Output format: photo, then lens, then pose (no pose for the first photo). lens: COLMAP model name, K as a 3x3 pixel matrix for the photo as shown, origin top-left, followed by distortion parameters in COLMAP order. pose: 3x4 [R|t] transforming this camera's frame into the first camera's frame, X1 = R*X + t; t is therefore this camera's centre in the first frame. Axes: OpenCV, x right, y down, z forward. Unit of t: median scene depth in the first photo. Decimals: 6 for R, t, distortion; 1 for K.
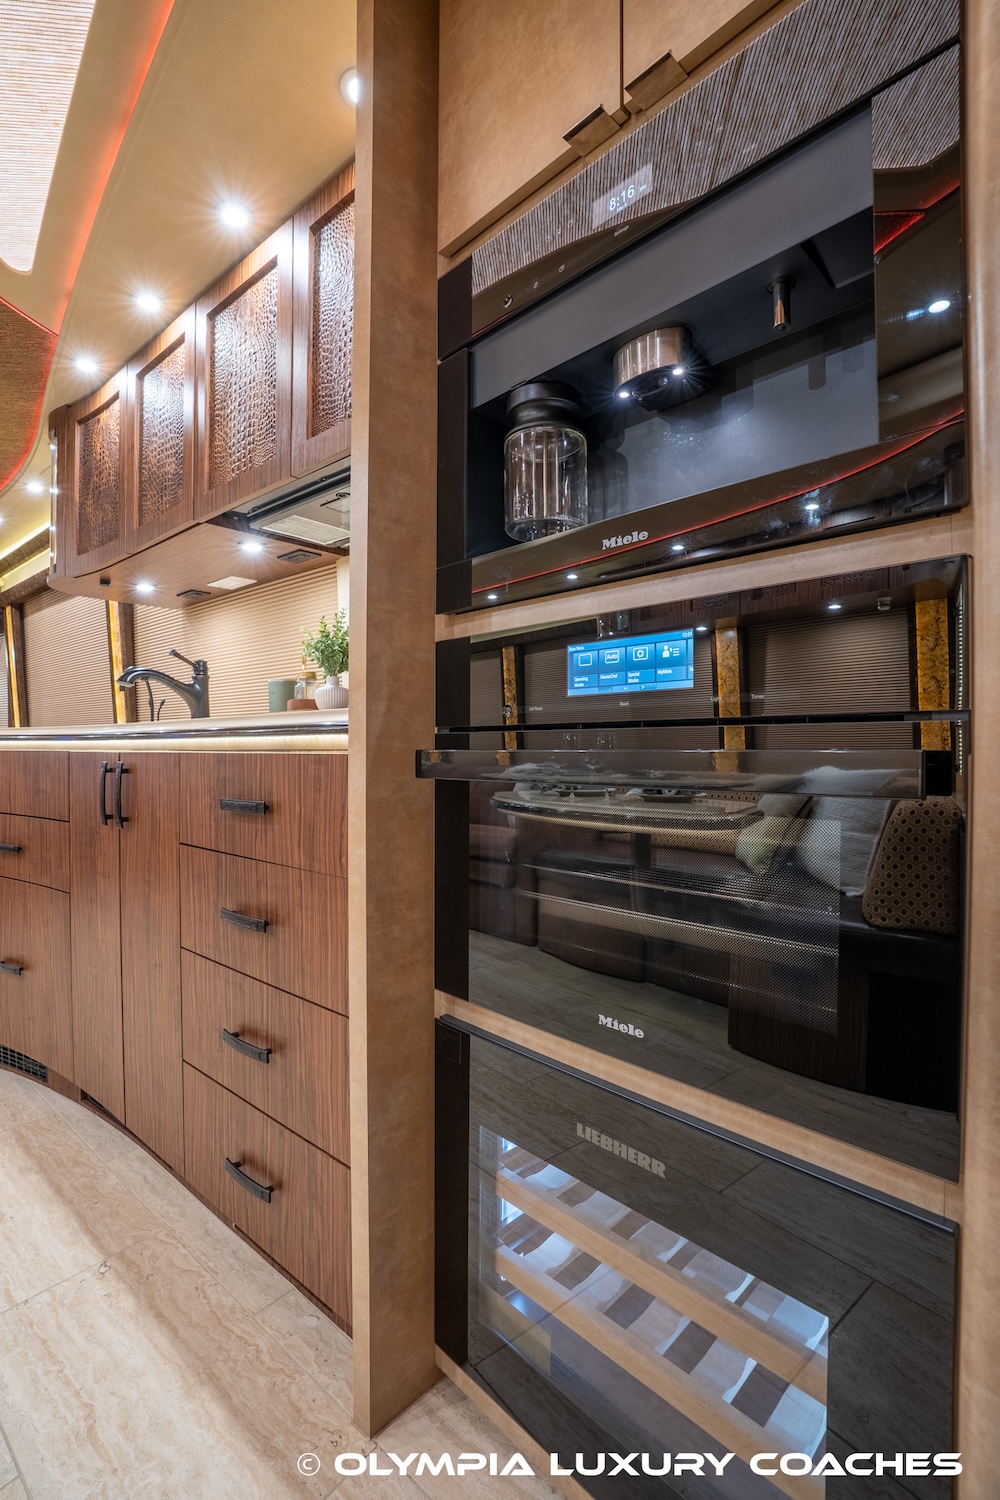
lens RADIAL K [[698.3, 0, 507.4], [0, 698.3, 752.4], [0, 0, 1]] dist [-0.071604, 0.028051]
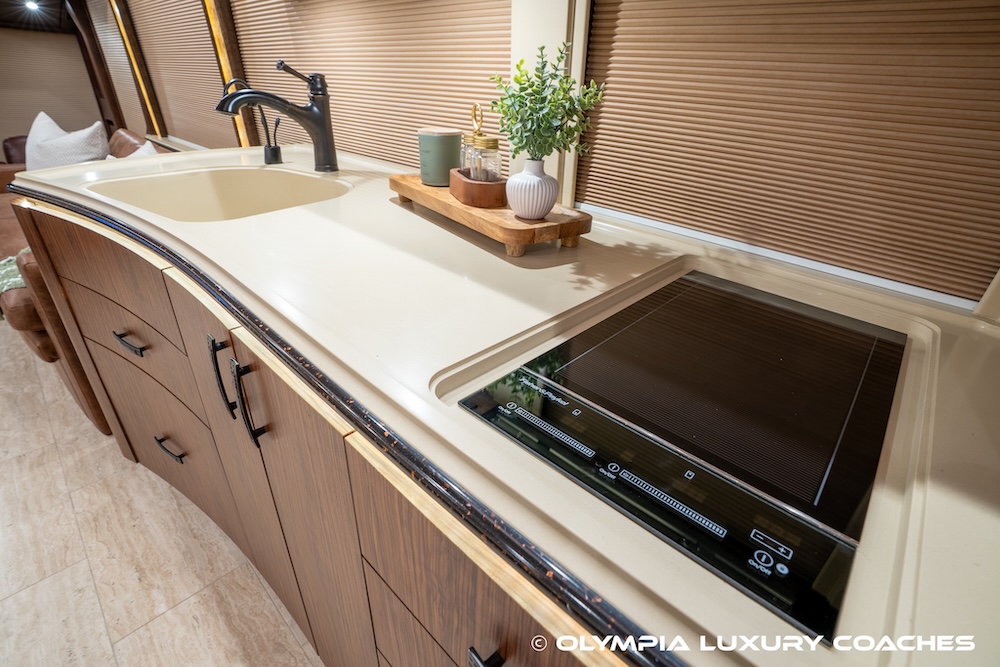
lens RADIAL K [[462.9, 0, 501.9], [0, 462.9, 330.2], [0, 0, 1]] dist [-0.071593, 0.027177]
pose [[0.997248, 0.070832, -0.021870, -0.257692], [-0.052499, 0.883094, 0.466249, -0.164300], [0.052339, -0.463818, 0.884383, 0.533595]]
